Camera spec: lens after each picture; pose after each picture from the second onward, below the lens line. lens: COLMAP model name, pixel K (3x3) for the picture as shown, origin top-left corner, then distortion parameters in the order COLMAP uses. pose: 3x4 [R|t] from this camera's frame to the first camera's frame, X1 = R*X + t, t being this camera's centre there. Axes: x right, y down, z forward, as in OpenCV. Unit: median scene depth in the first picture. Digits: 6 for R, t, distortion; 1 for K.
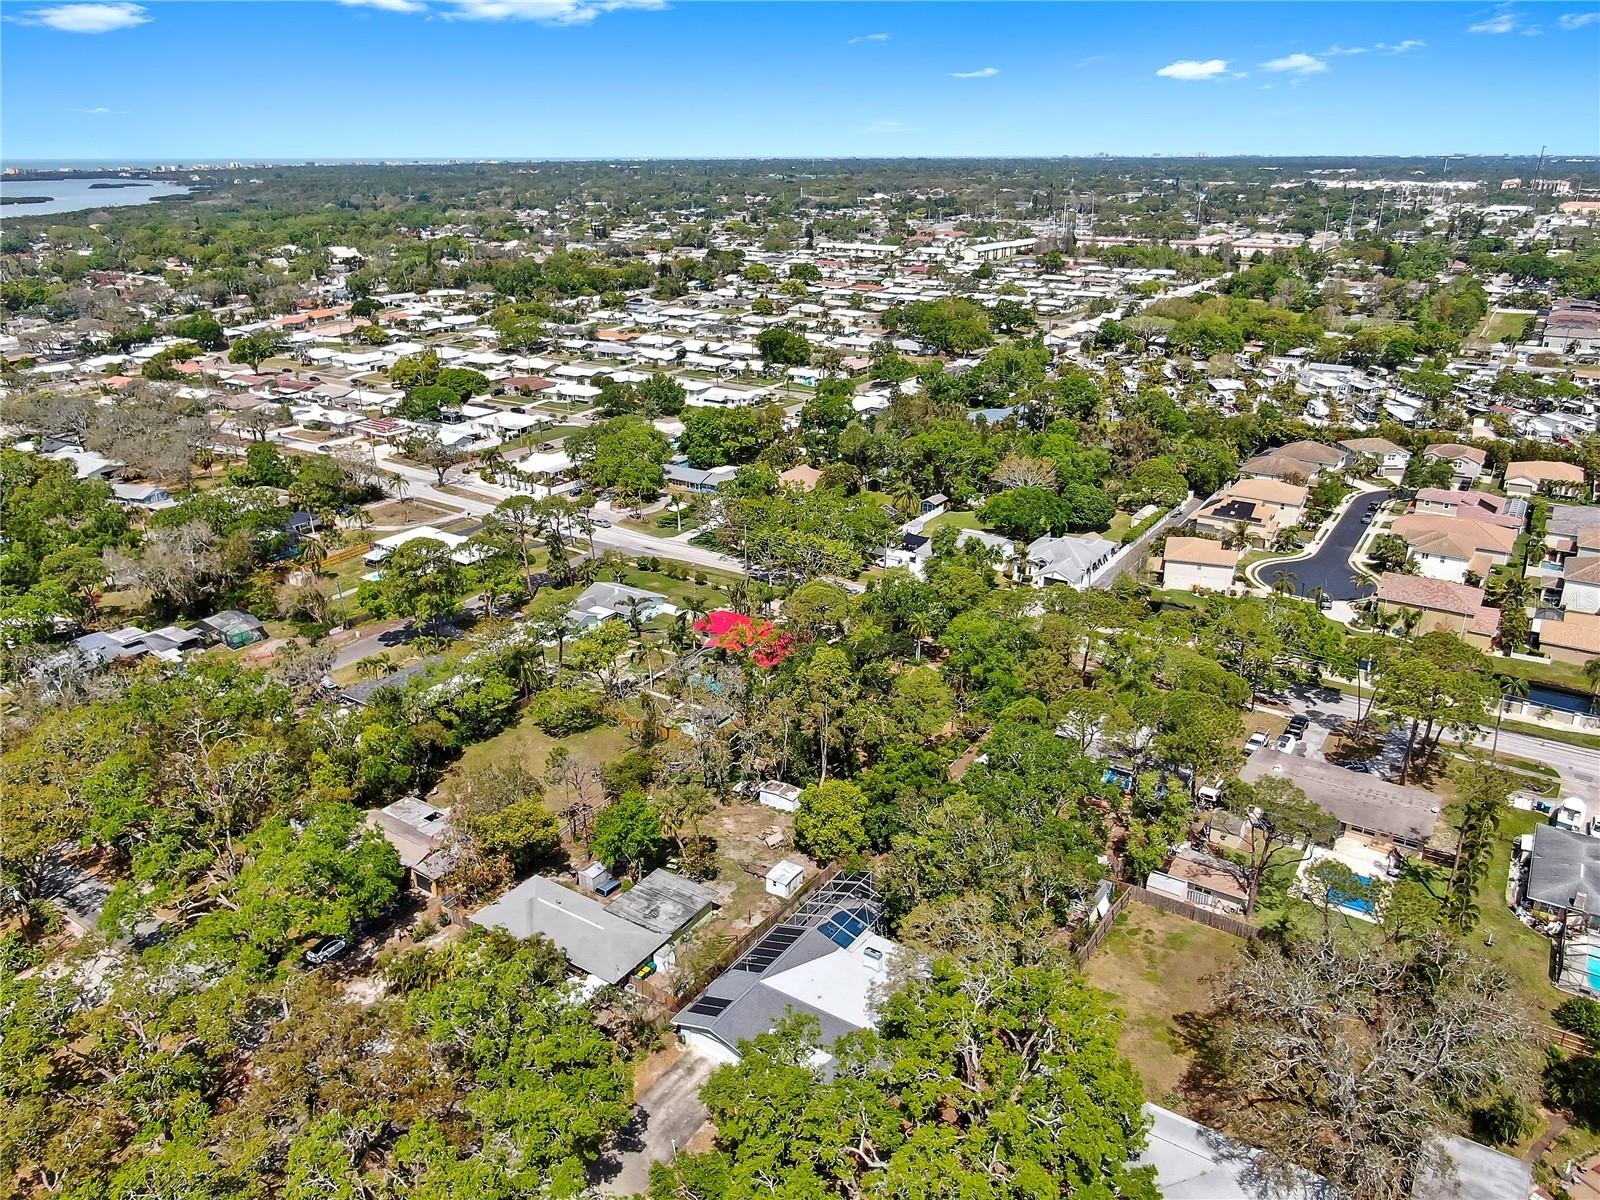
lens RADIAL K [[1134.2, 0, 812.2], [0, 1134.2, 602.5], [0, 0, 1]] dist [-0.004733, 0.001811]
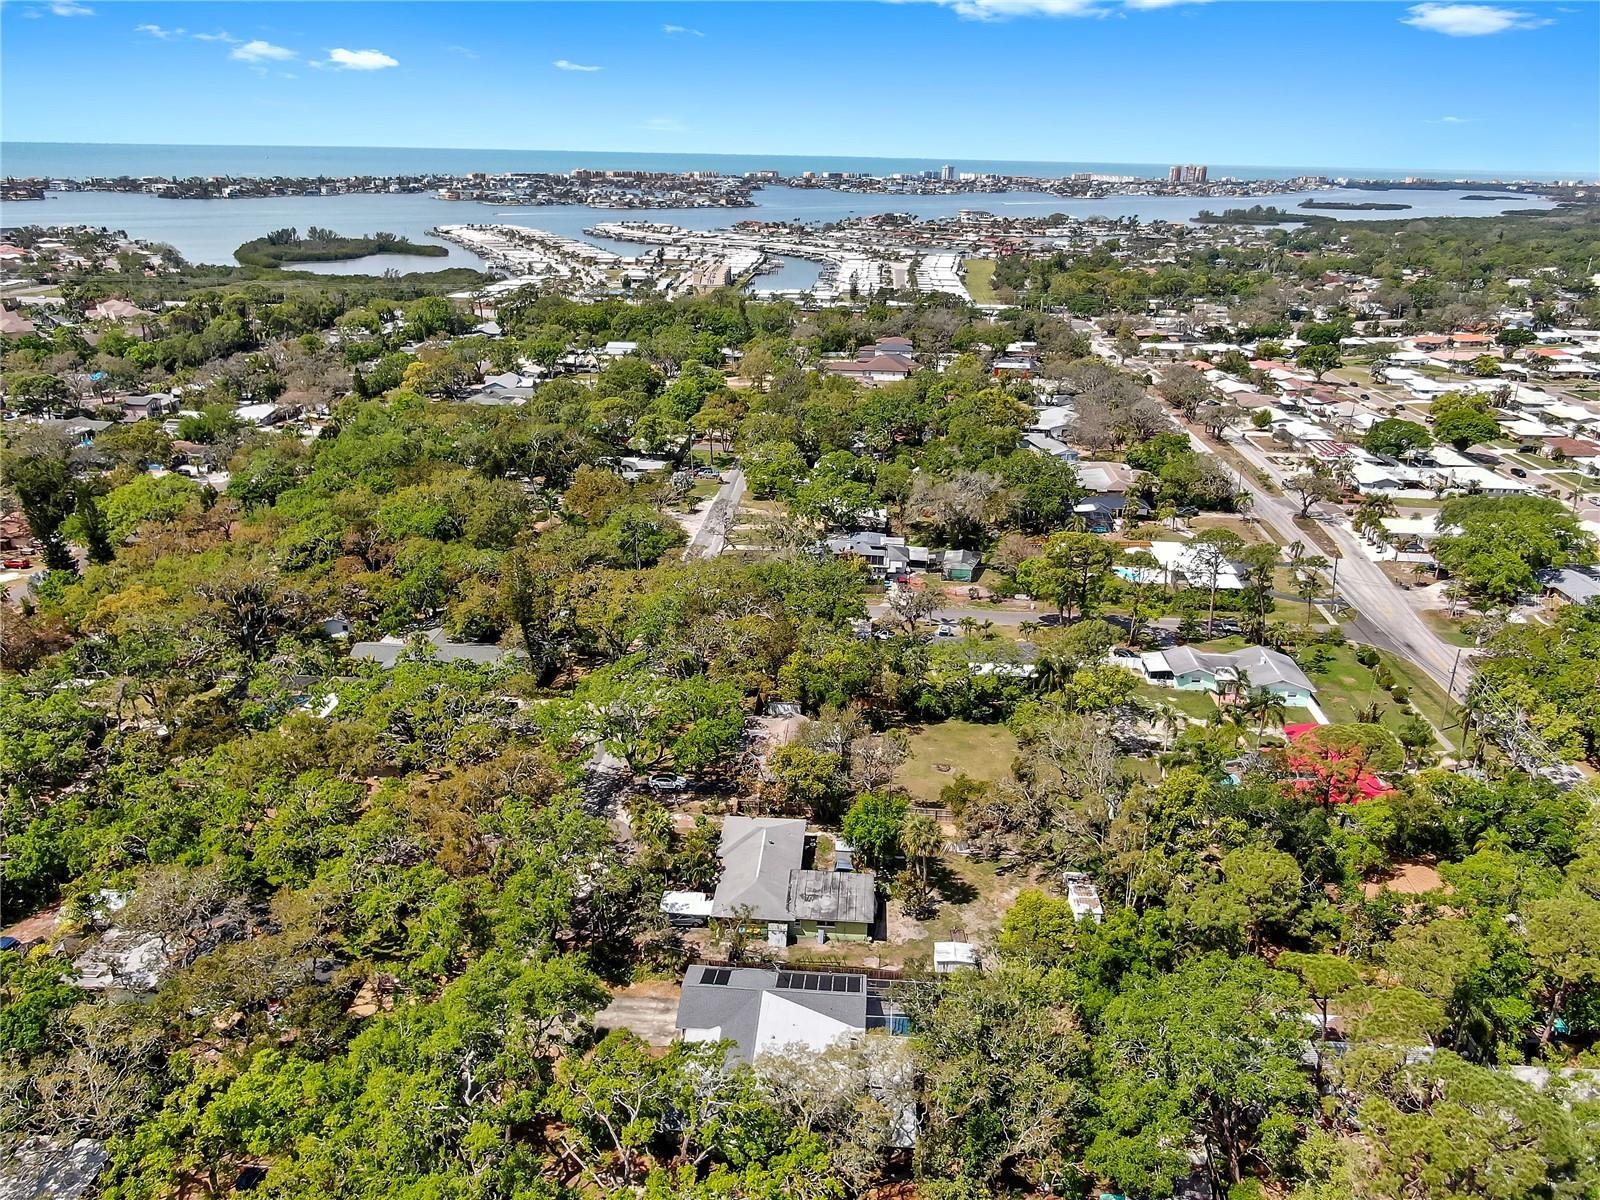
lens RADIAL K [[1134.2, 0, 812.2], [0, 1134.2, 602.5], [0, 0, 1]] dist [-0.004733, 0.001811]
pose [[0.502897, 0.329804, -0.798952, 0.345765], [-0.337665, 0.925852, 0.169647, -0.085617], [0.795662, 0.184463, 0.576971, 0.210020]]
